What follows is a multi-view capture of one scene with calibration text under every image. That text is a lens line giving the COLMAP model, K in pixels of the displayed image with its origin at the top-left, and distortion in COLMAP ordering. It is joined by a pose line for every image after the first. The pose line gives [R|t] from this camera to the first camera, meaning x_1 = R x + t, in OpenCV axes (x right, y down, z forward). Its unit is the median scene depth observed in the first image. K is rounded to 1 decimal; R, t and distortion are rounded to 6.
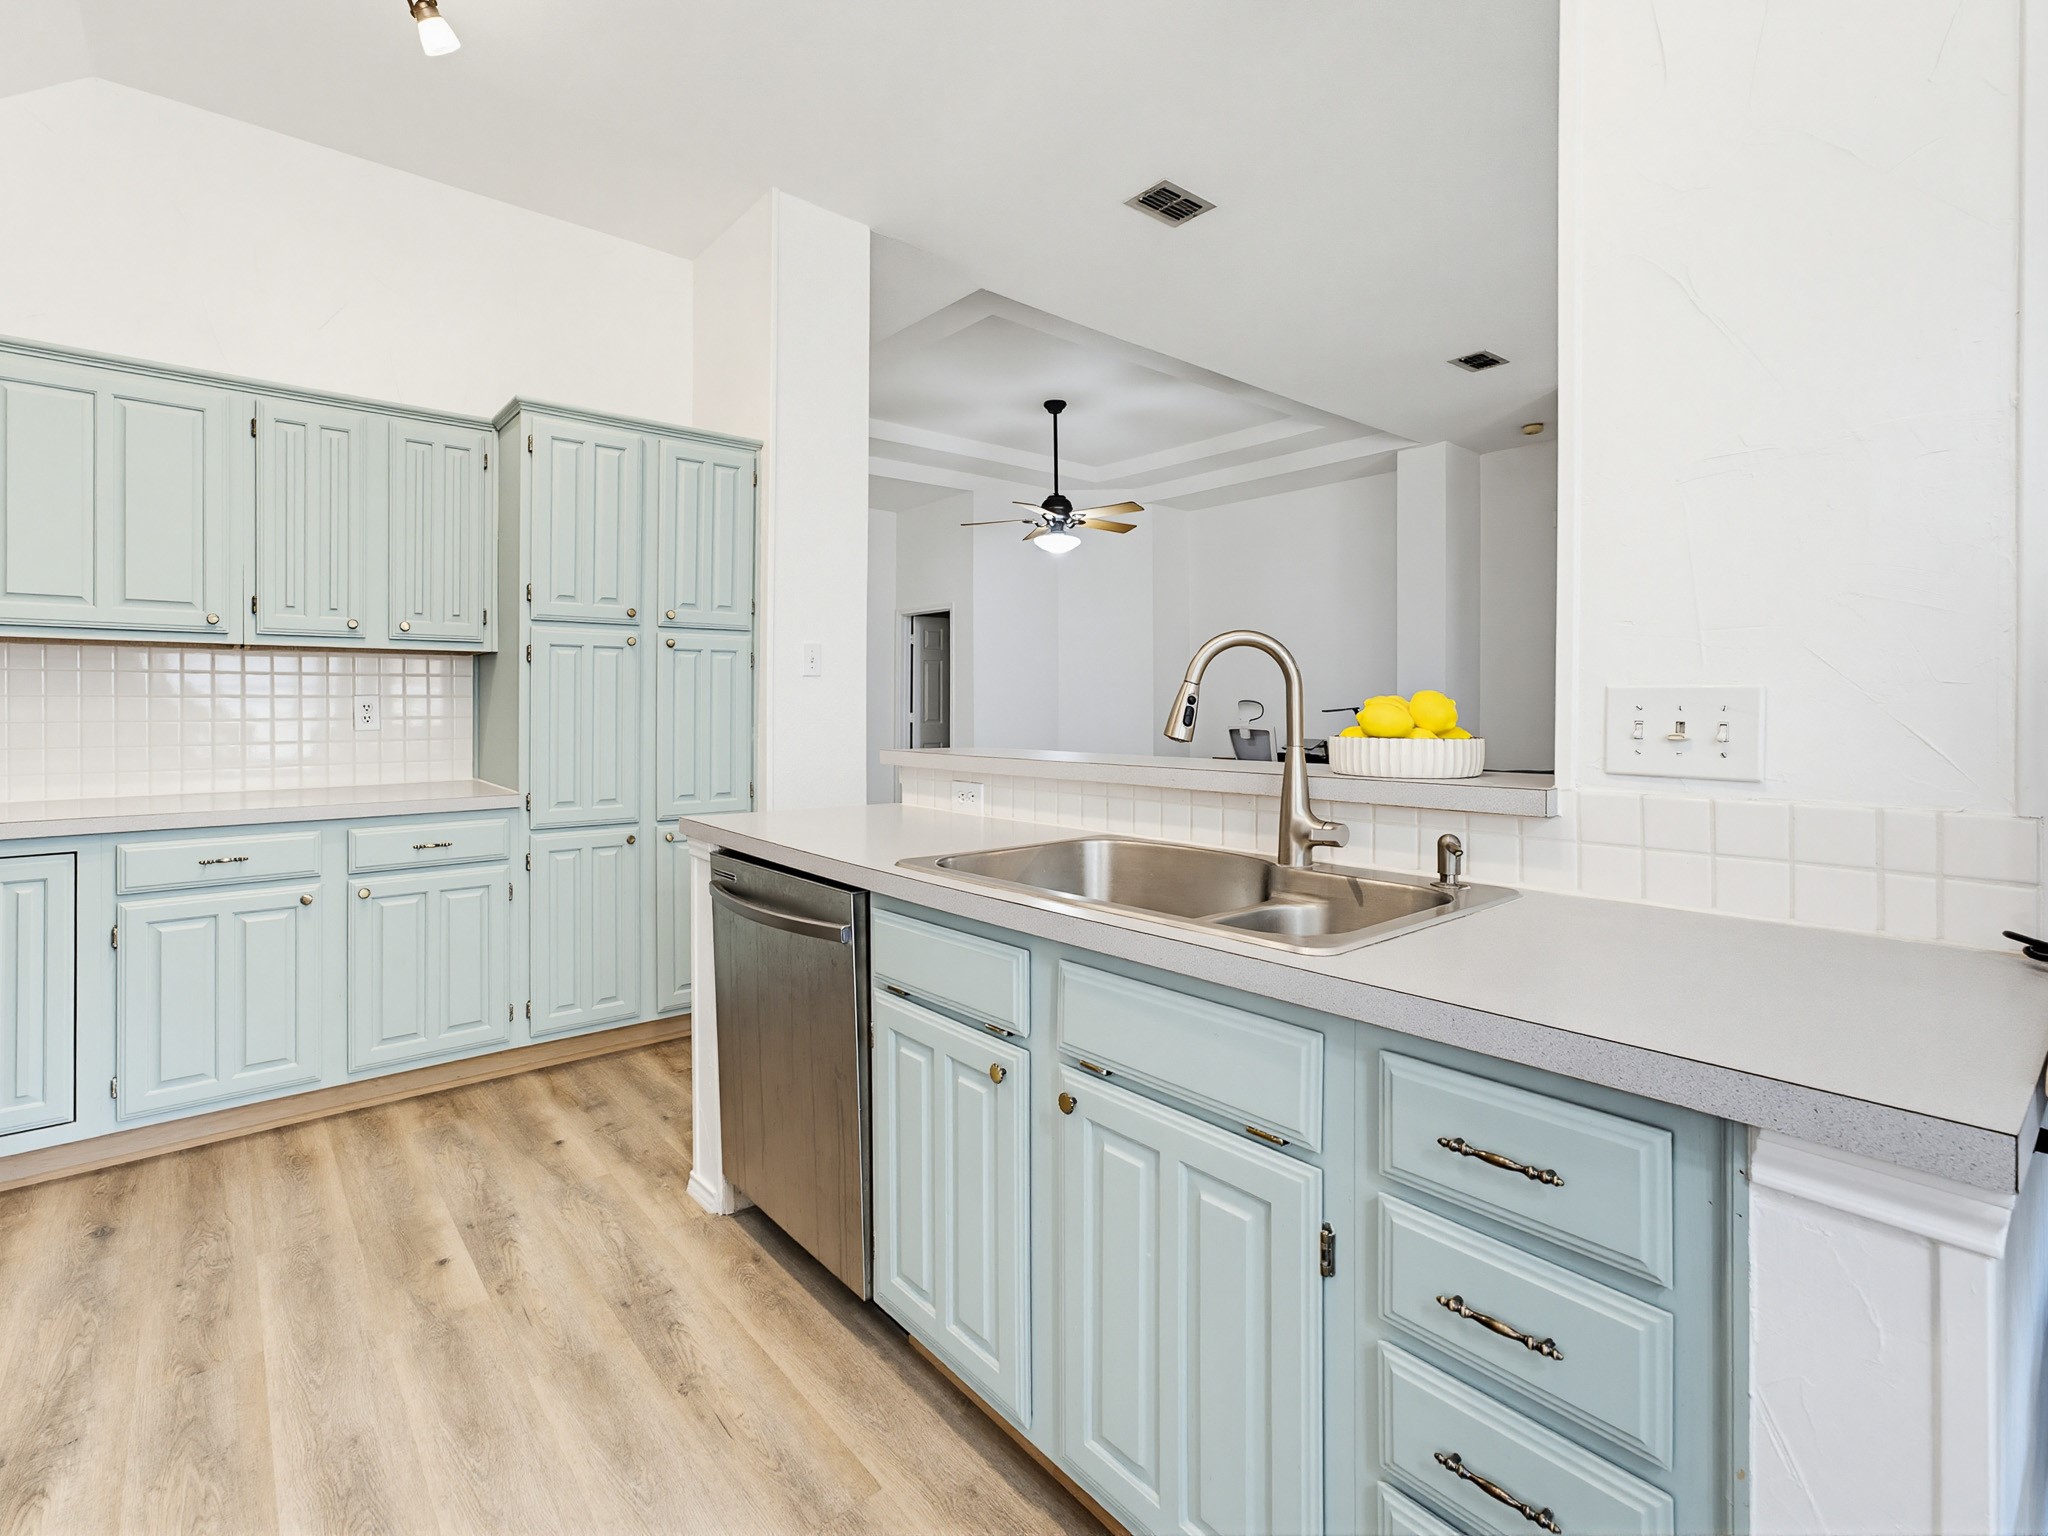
lens RADIAL K [[951.7, 0, 1023.7], [0, 951.7, 723.5], [0, 0, 1]] dist [-0.001290, 0.001716]
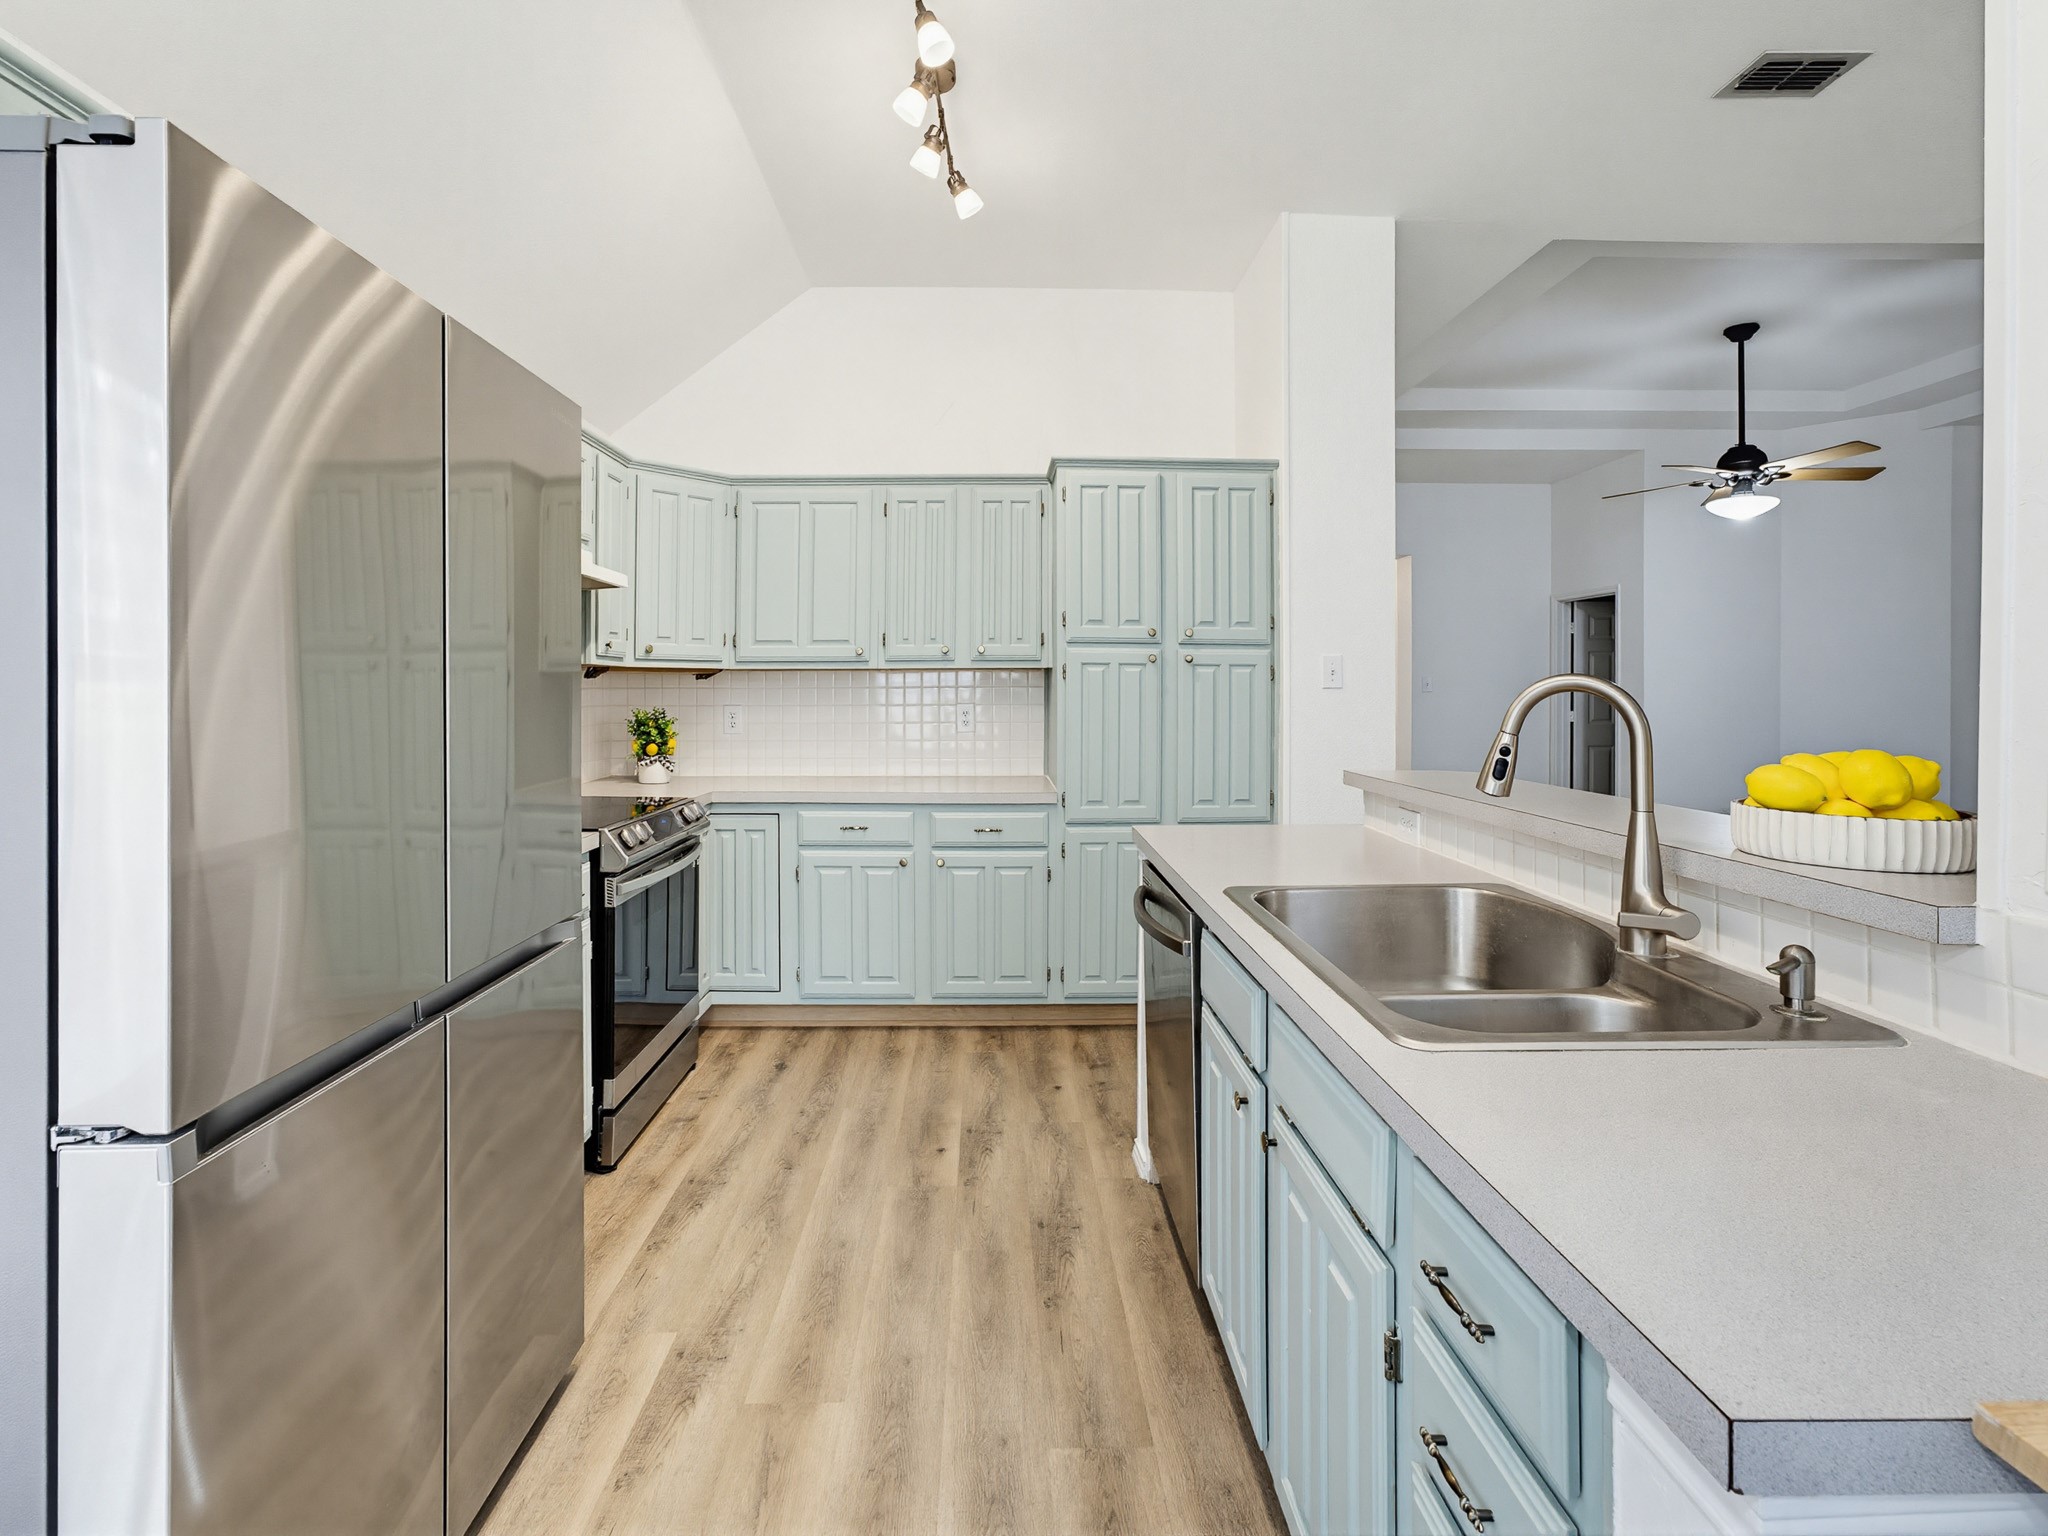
lens RADIAL K [[986.6, 0, 1026.9], [0, 986.6, 728.0], [0, 0, 1]] dist [-0.041148, 0.030068]
pose [[0.794254, 0.026359, -0.607014, 0.239530], [-0.019889, 0.999651, 0.017384, -0.033937], [0.607261, -0.001734, 0.794501, 0.000611]]
